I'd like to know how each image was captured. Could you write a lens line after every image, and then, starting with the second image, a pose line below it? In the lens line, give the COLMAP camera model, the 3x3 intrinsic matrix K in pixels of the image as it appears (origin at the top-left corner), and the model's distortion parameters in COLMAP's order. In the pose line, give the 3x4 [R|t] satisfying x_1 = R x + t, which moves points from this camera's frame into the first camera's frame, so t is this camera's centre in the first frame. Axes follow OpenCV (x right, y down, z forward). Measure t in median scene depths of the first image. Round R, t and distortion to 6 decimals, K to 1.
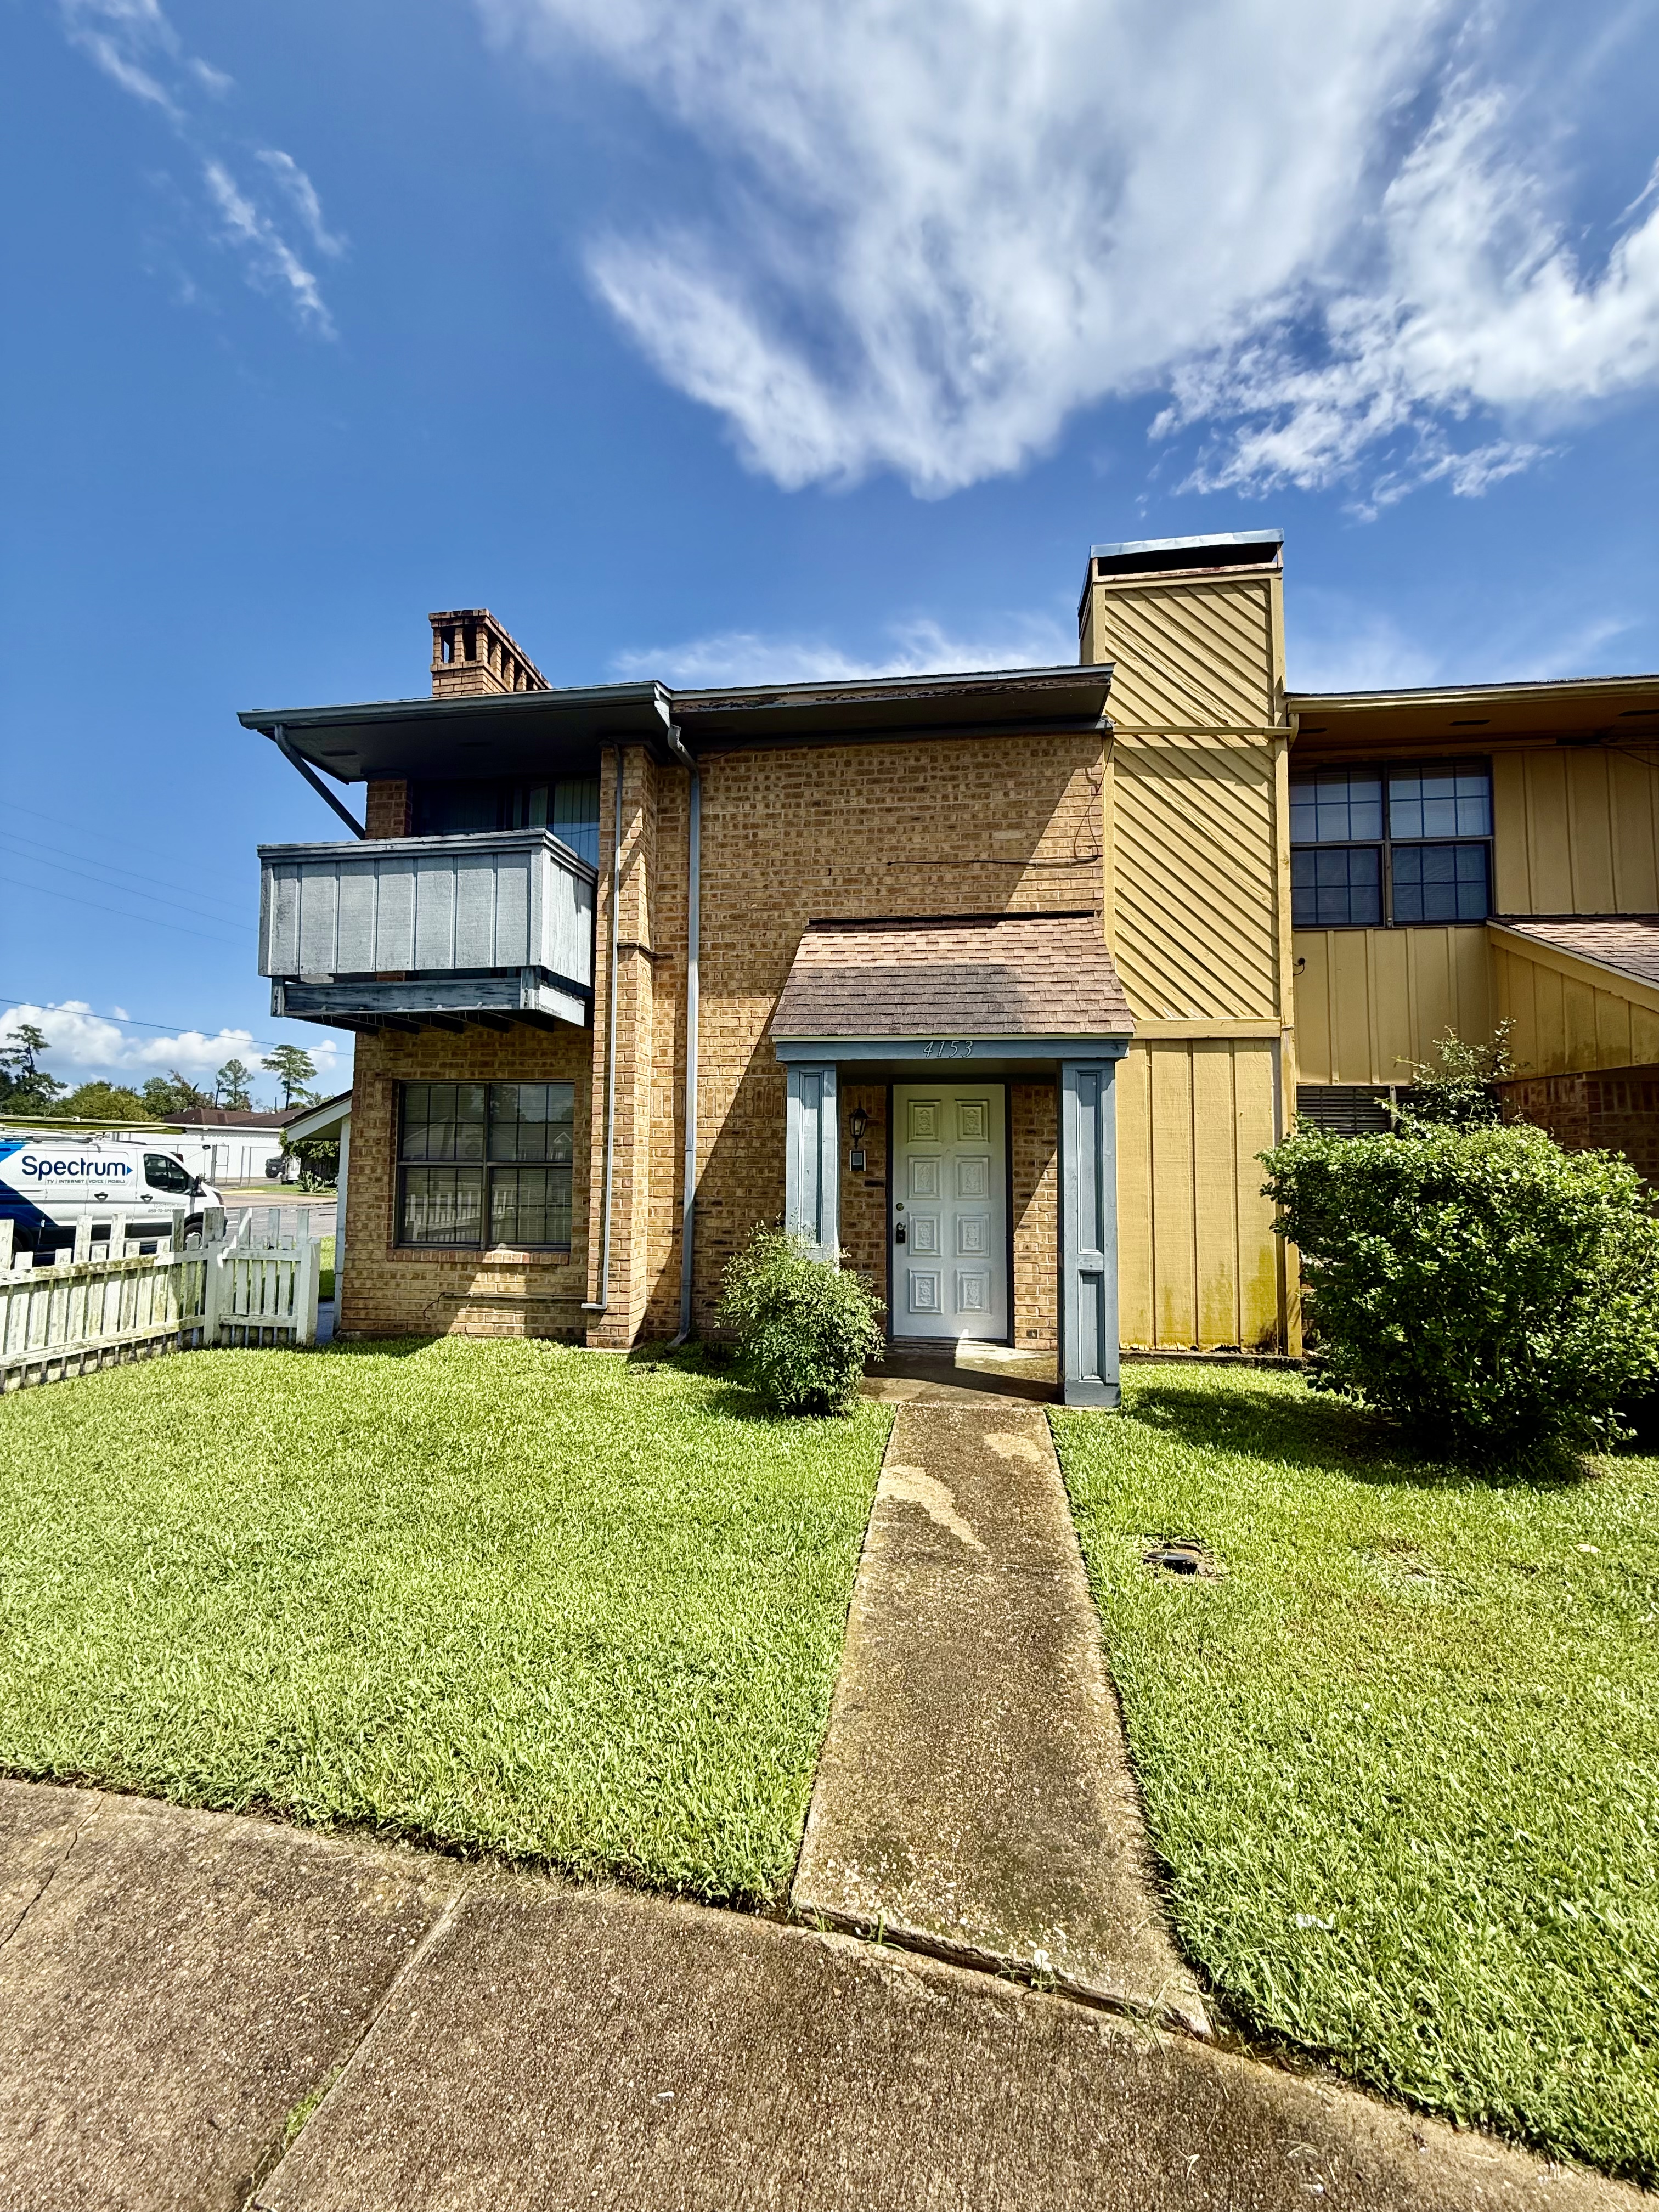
lens RADIAL K [[888.0, 0, 841.6], [0, 888.0, 1104.8], [0, 0, 1]] dist [0.005680, -0.001509]
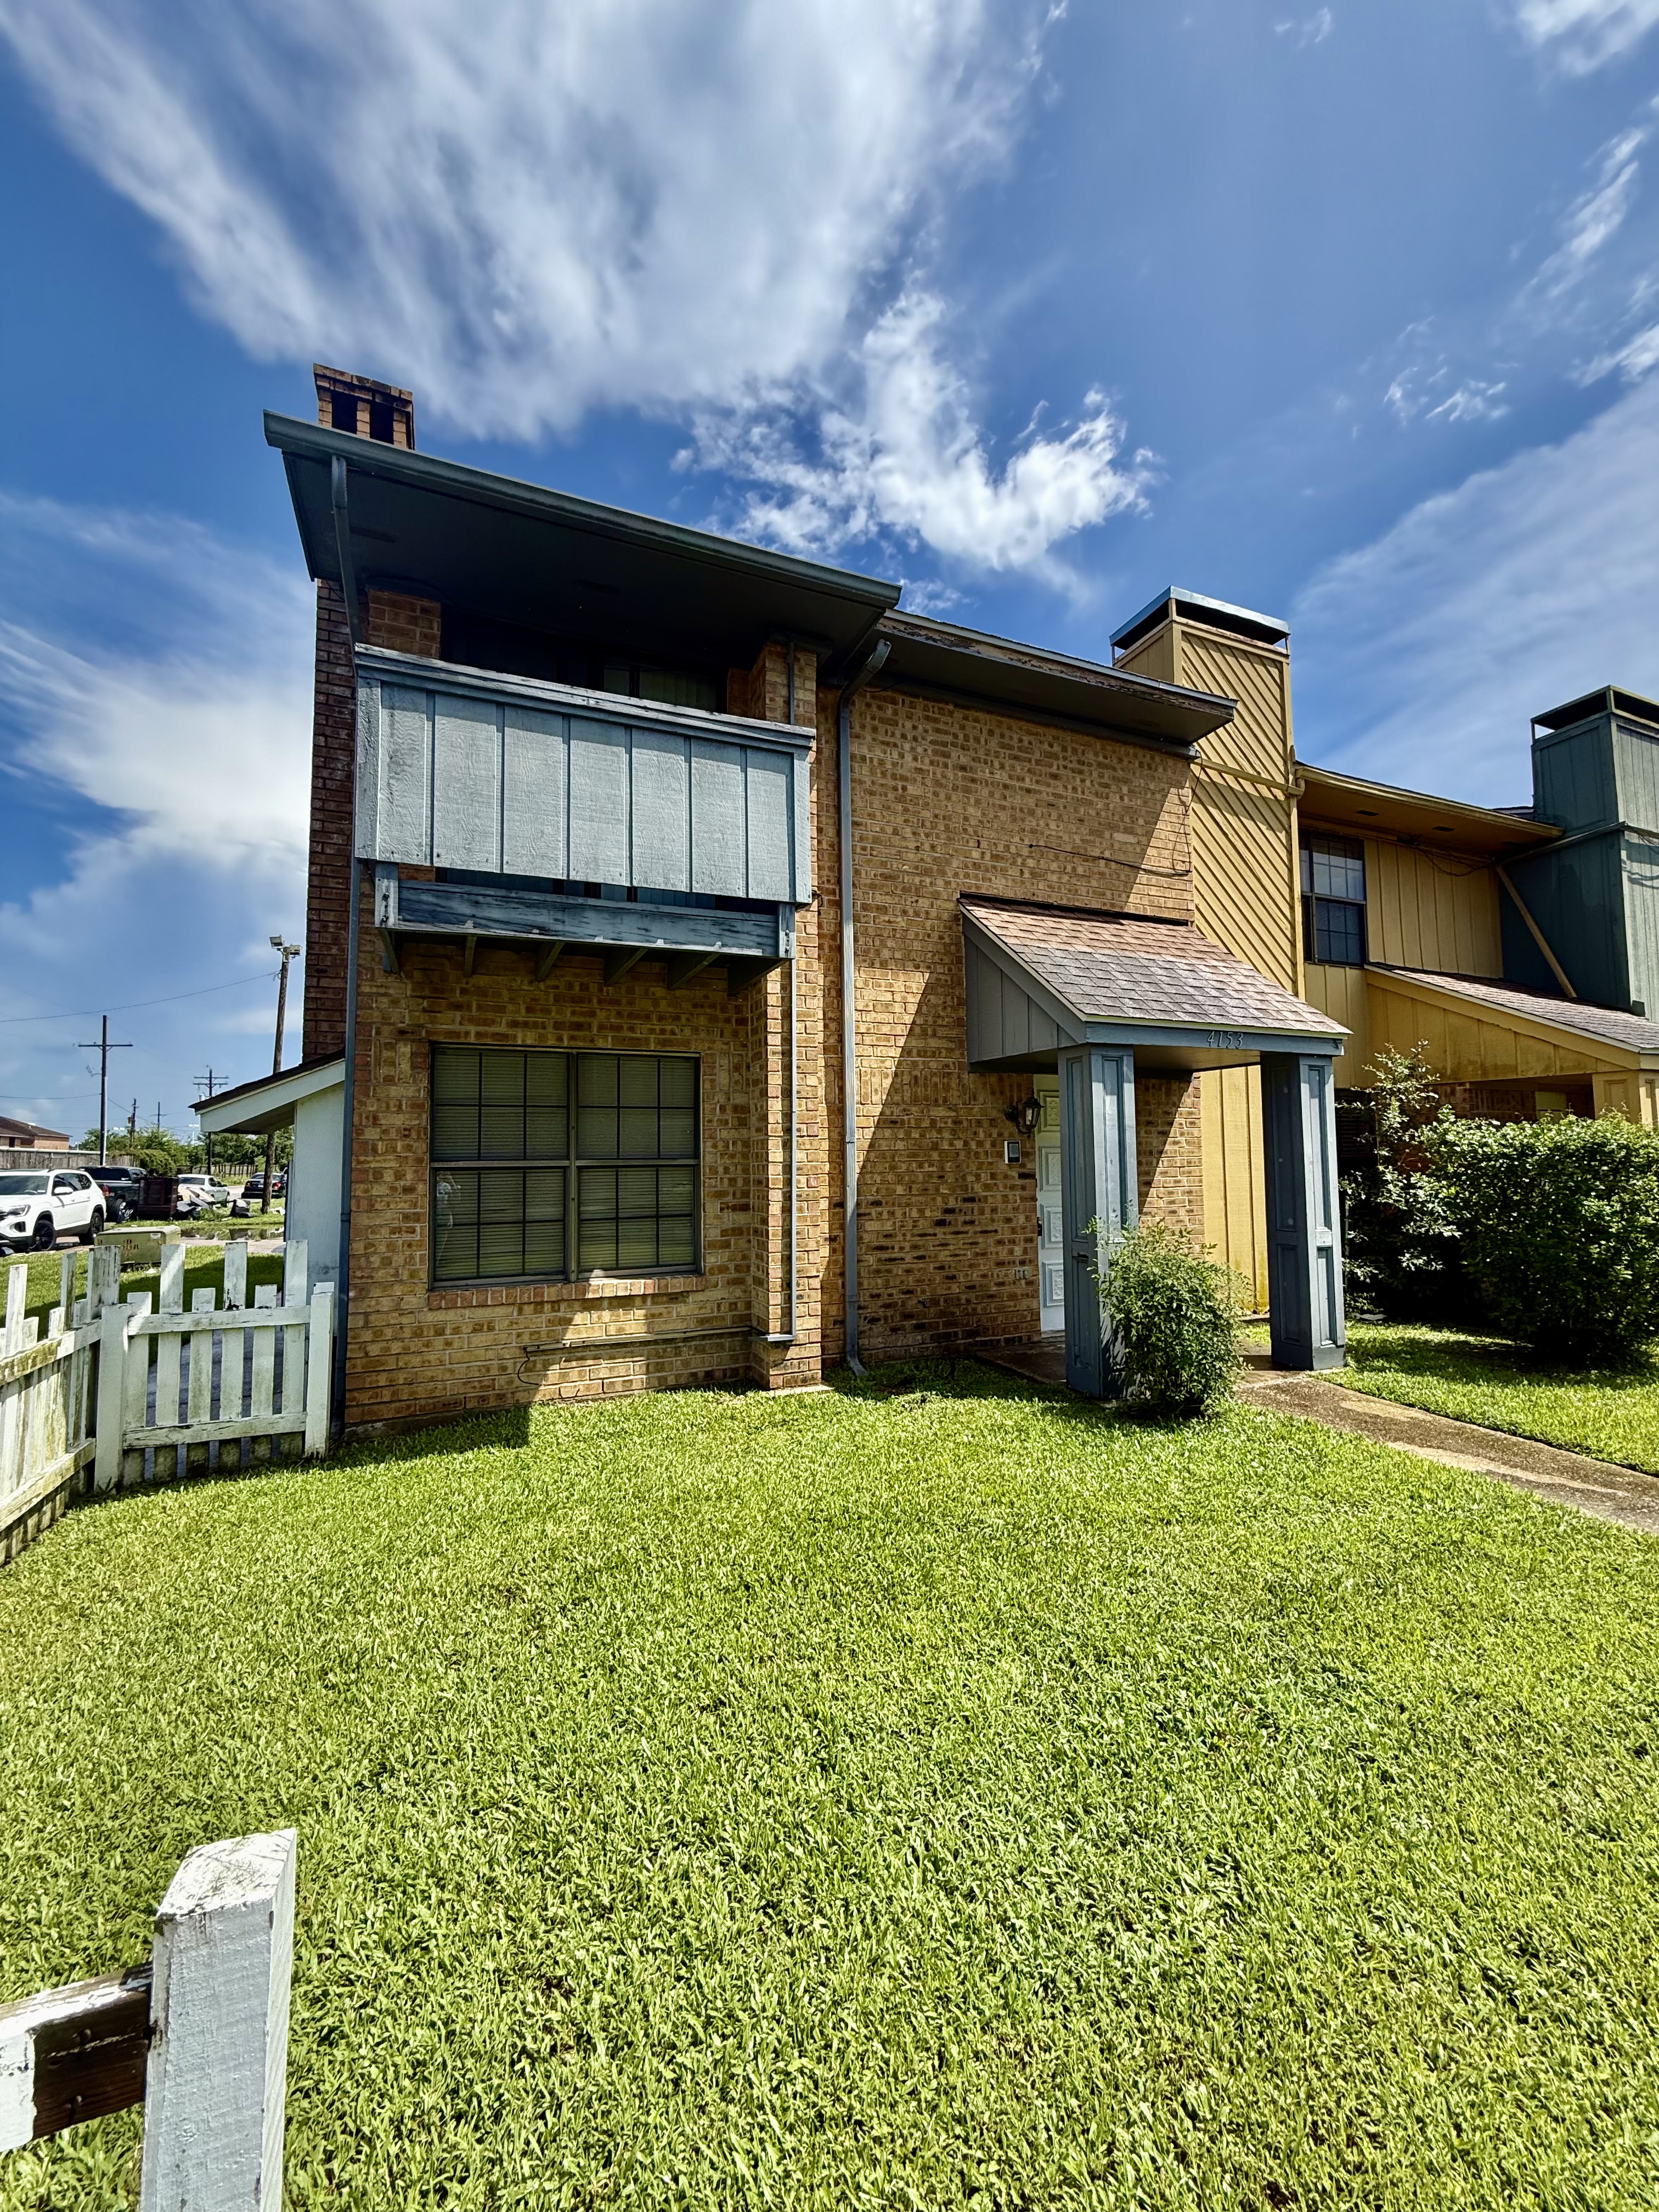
lens RADIAL K [[888.0, 0, 832.6], [0, 888.0, 1105.5], [0, 0, 1]] dist [0.005680, -0.001509]
pose [[0.856353, 0.017109, 0.516107, -0.617246], [-0.016345, 0.999848, -0.006025, 0.020792], [-0.516132, -0.003277, 0.856503, 0.275605]]
